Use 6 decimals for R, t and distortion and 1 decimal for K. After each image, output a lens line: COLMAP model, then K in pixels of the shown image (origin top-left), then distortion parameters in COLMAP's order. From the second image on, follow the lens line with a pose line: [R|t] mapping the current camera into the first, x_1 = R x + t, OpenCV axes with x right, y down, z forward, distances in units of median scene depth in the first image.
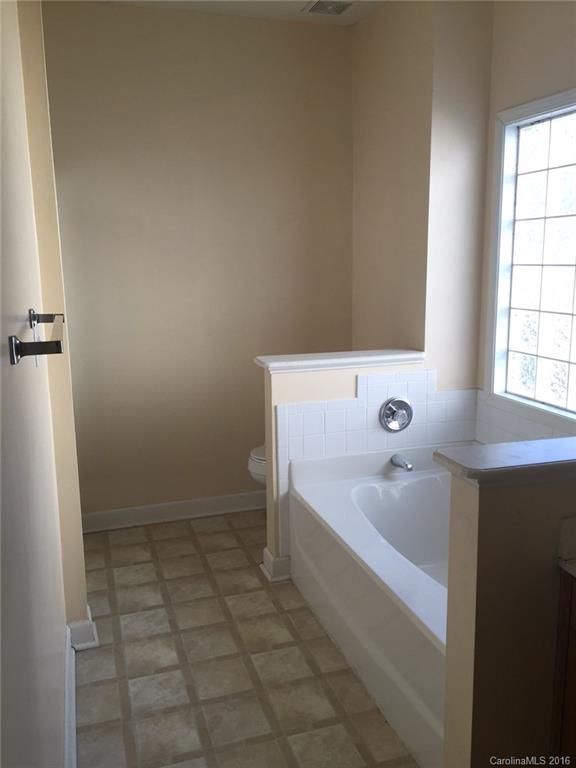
lens RADIAL K [[659.4, 0, 288.4], [0, 659.4, 383.6], [0, 0, 1]] dist [0.048973, -0.040922]
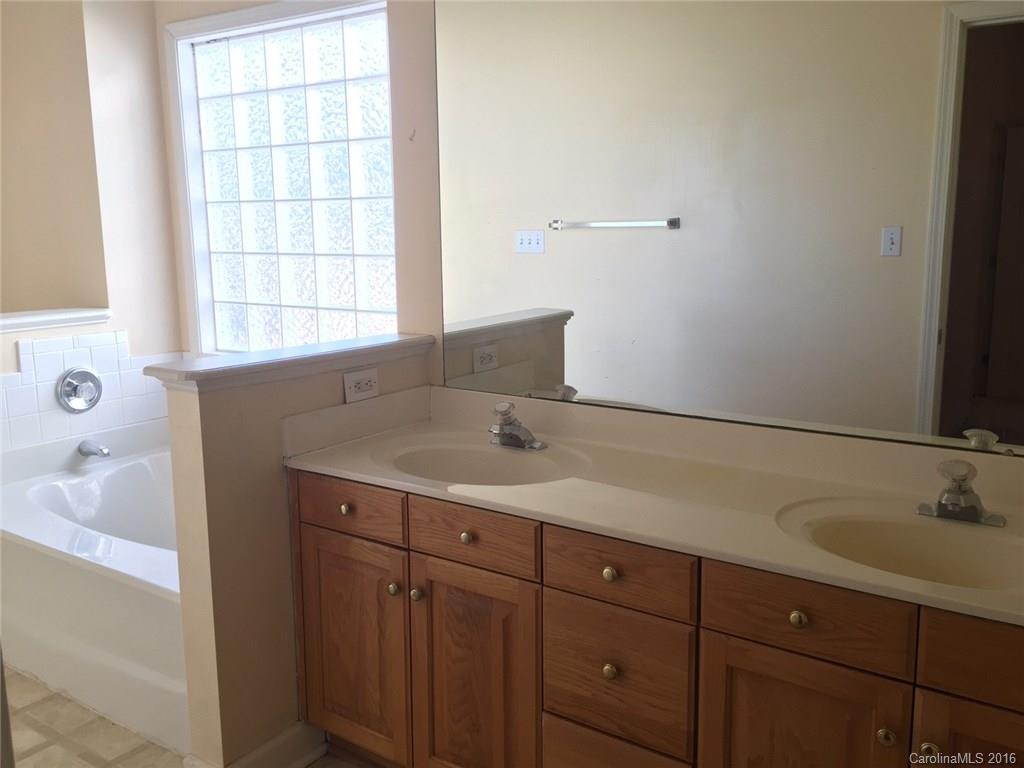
lens RADIAL K [[879.2, 0, 512.8], [0, 879.2, 382.8], [0, 0, 1]] dist [0.048973, -0.040922]
pose [[0.795995, -0.096200, 0.597609, -0.056601], [0.110679, 0.993777, 0.012552, 0.083983], [-0.595098, 0.056152, 0.801689, -0.151389]]
